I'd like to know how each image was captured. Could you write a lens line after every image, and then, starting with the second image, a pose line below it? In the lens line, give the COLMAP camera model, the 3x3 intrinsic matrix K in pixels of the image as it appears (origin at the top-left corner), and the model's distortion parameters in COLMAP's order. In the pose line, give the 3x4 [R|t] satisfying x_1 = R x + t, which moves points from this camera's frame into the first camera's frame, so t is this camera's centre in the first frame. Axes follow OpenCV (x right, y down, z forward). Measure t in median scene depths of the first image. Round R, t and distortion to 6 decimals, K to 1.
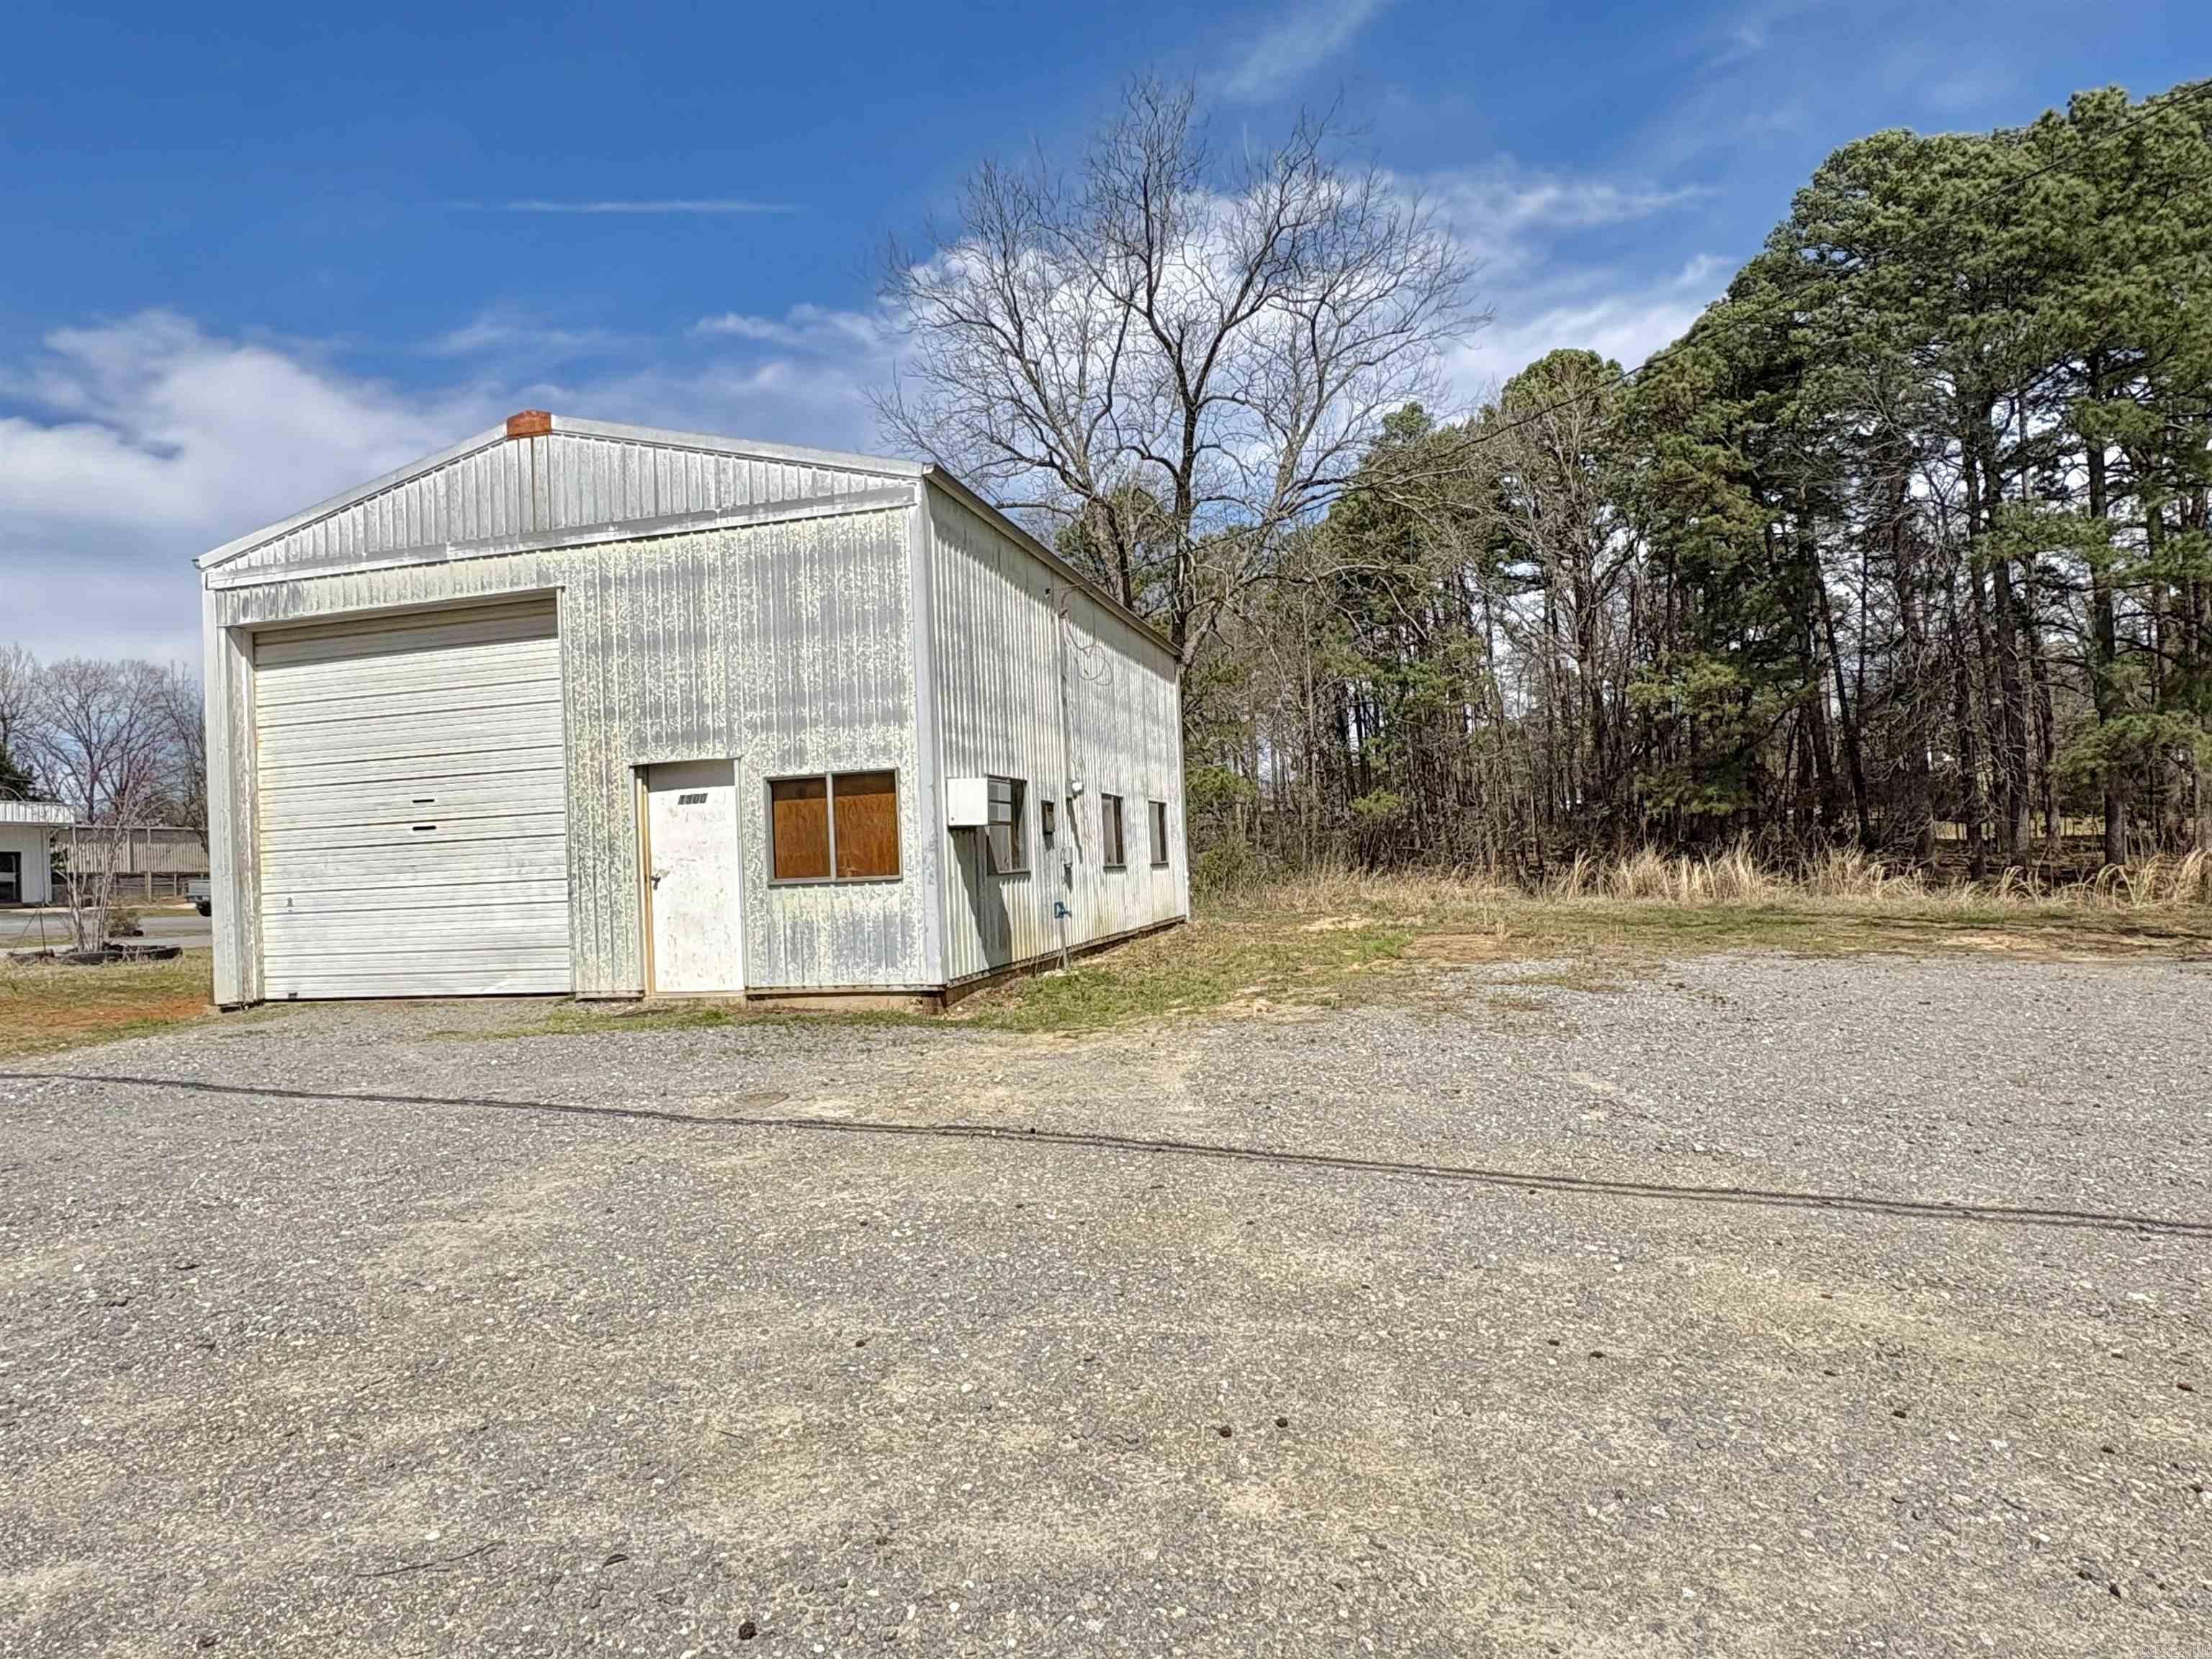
lens RADIAL K [[1300.8, 0, 1106.4], [0, 1300.8, 827.3], [0, 0, 1]] dist [-0.005238, 0.003762]
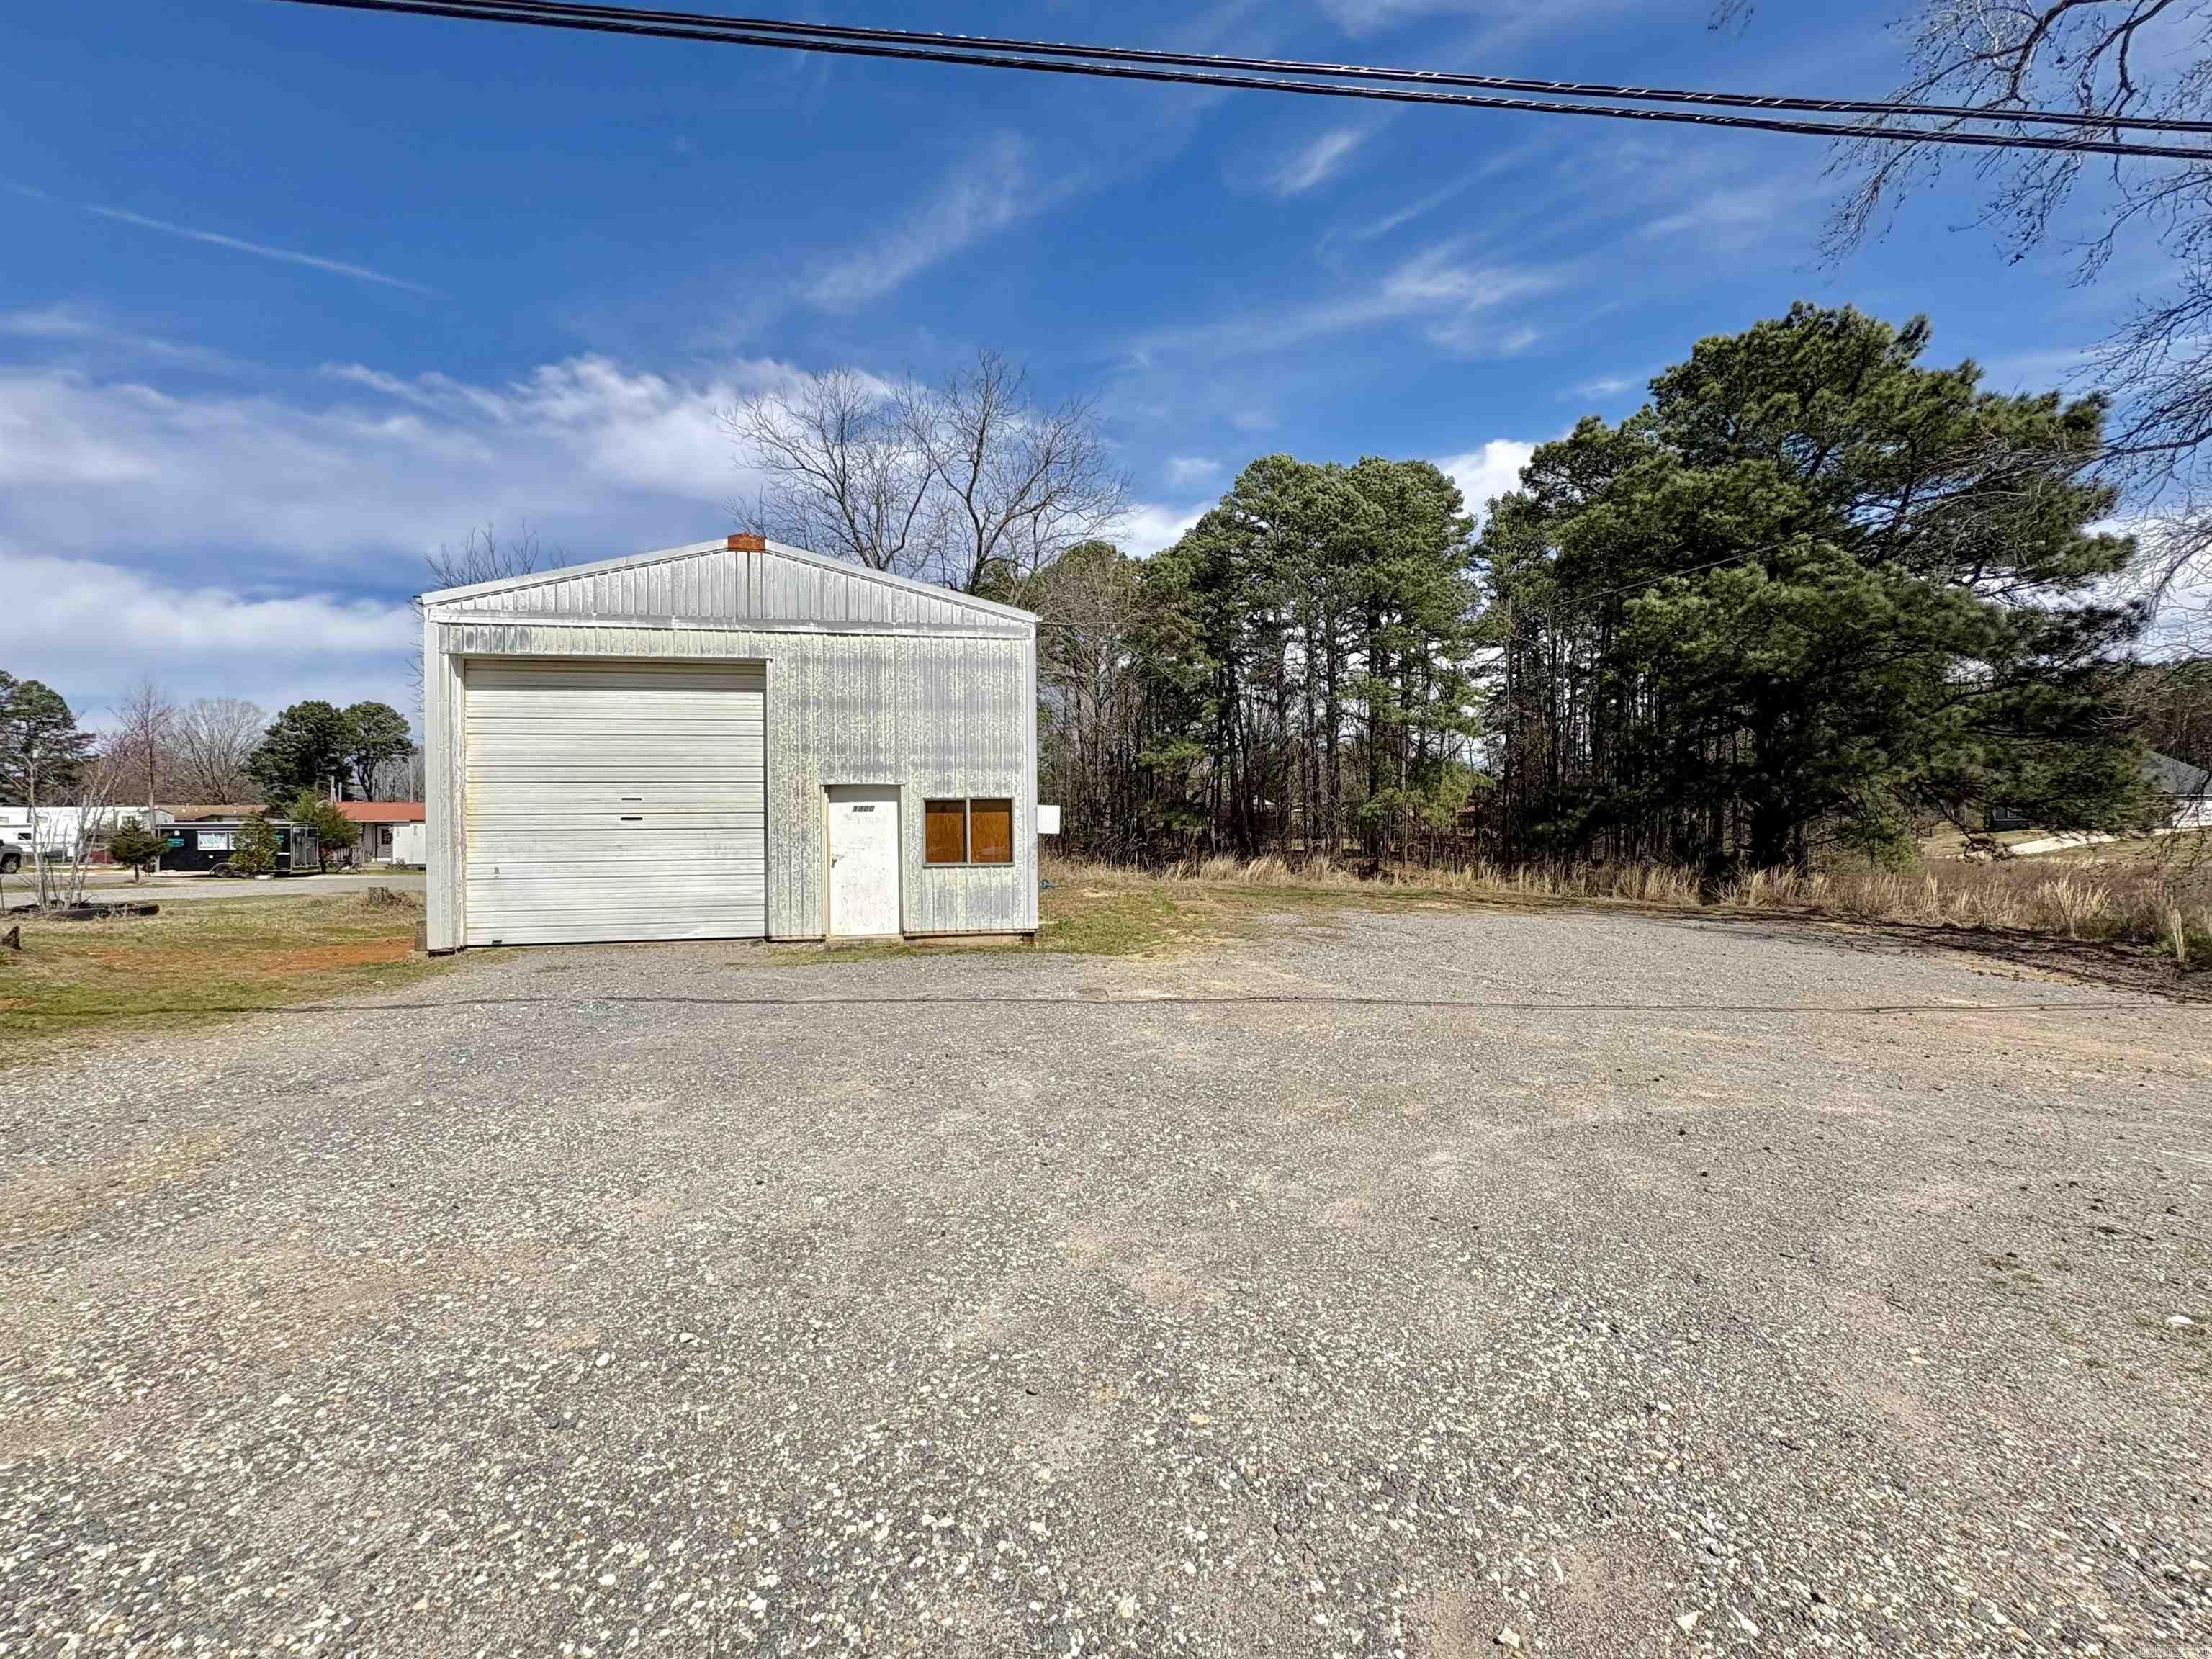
lens RADIAL K [[881.1, 0, 1101.1], [0, 881.1, 832.0], [0, 0, 1]] dist [-0.001506, 0.000704]
pose [[0.909454, 0.037683, 0.414093, -0.482790], [-0.039893, 0.999198, -0.003312, -0.002270], [-0.413886, -0.013507, 0.910228, -0.055921]]
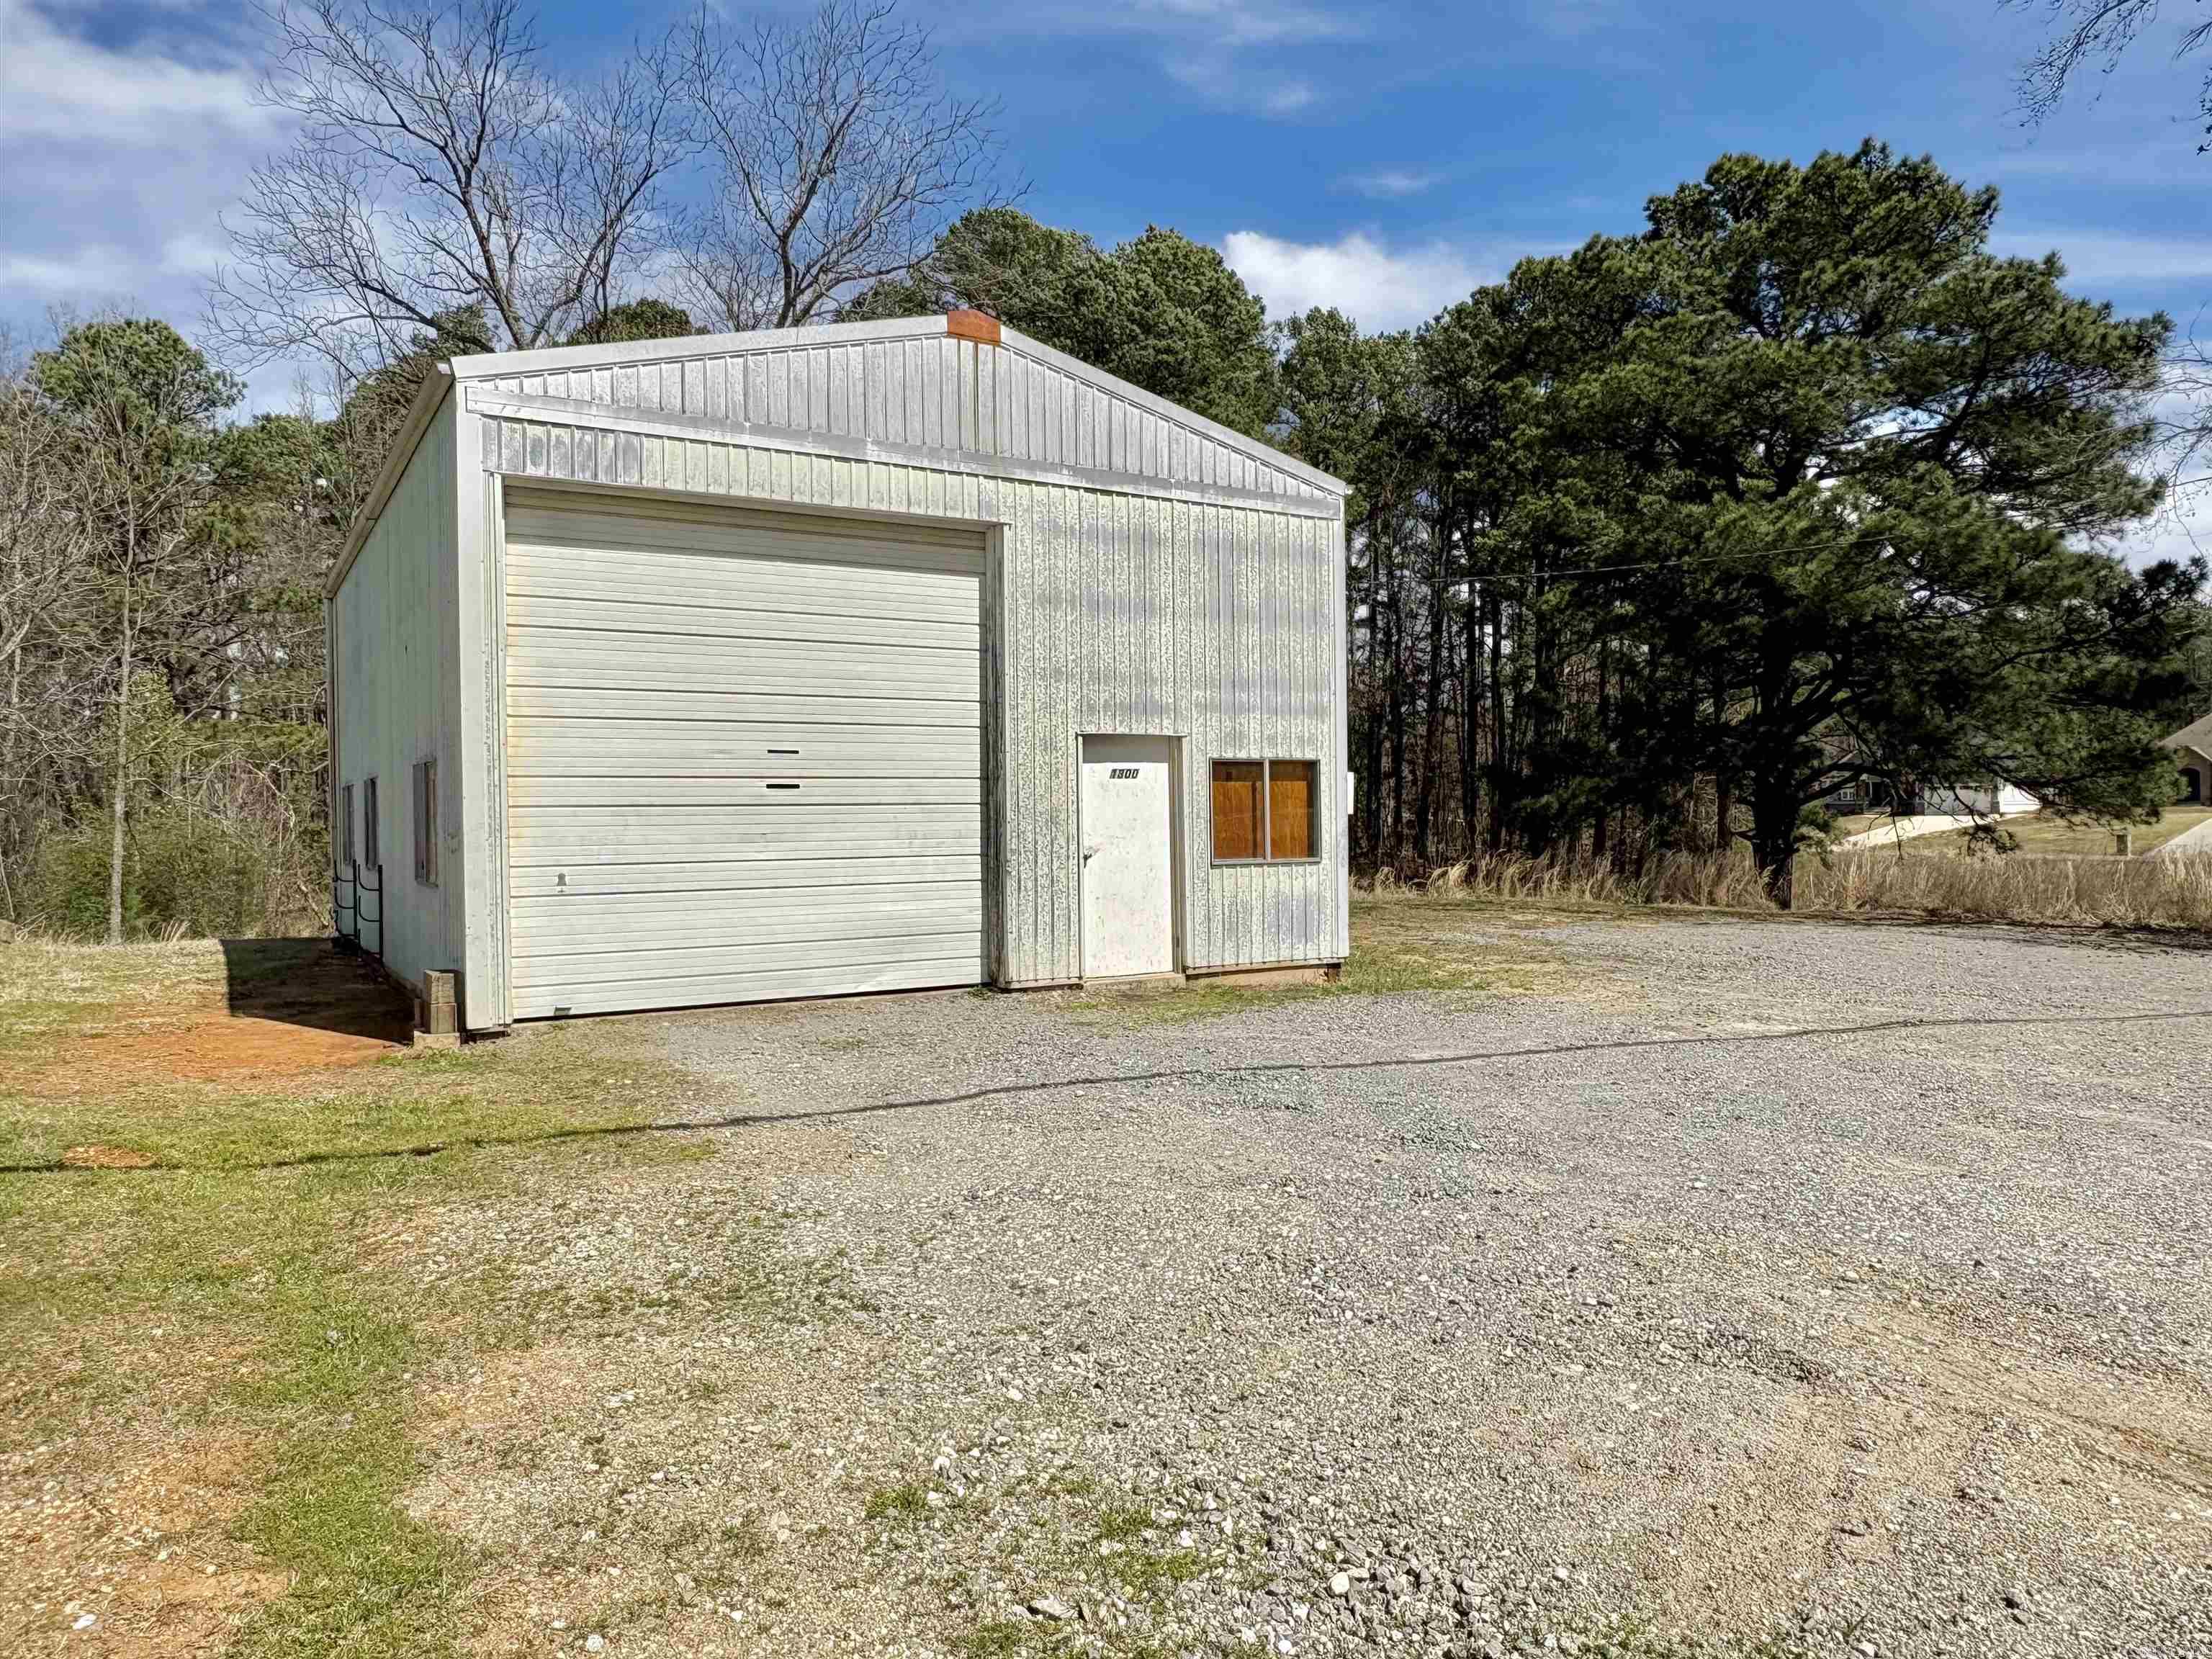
lens RADIAL K [[1482.3, 0, 1107.3], [0, 1482.3, 838.5], [0, 0, 1]] dist [-0.006591, -0.000911]
pose [[0.695521, 0.028678, 0.717933, -1.086670], [-0.037230, 0.999299, -0.003849, 0.029867], [-0.717541, -0.024052, 0.696101, 0.246187]]
